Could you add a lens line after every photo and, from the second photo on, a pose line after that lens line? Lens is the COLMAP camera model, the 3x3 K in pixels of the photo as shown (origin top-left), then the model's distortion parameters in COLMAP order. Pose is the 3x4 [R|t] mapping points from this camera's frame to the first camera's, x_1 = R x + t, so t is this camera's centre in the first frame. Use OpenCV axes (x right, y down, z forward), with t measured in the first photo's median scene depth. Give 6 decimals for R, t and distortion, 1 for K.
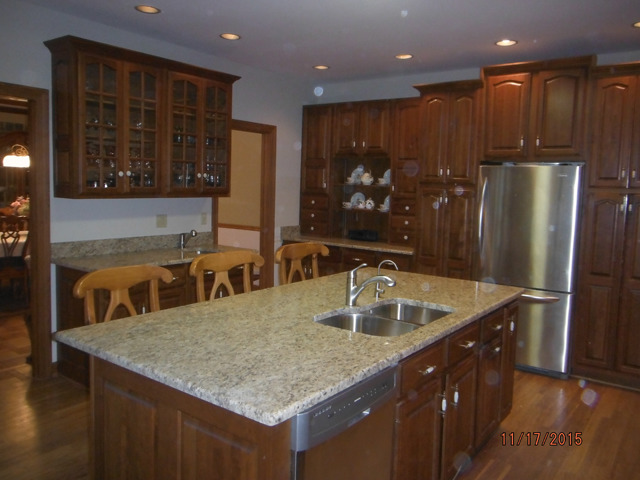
lens RADIAL K [[526.3, 0, 315.4], [0, 526.3, 238.5], [0, 0, 1]] dist [-0.028746, 0.025481]
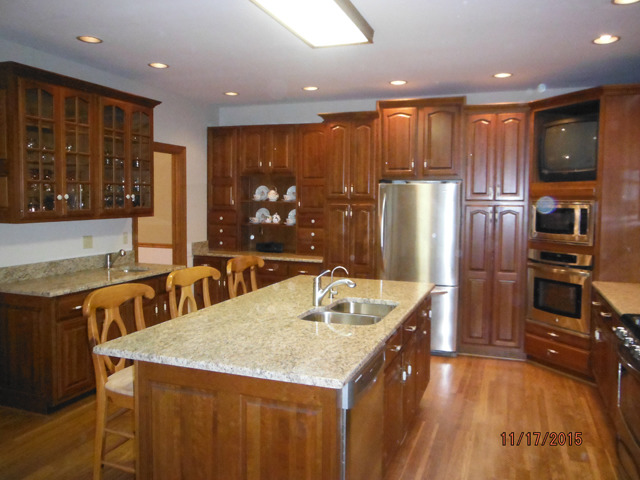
lens RADIAL K [[526.3, 0, 323.5], [0, 526.3, 239.6], [0, 0, 1]] dist [-0.028746, 0.025481]
pose [[0.956946, -0.041109, 0.287340, -0.165624], [0.046617, 0.998836, -0.012351, -0.005409], [-0.286498, 0.025214, 0.957749, -0.101959]]
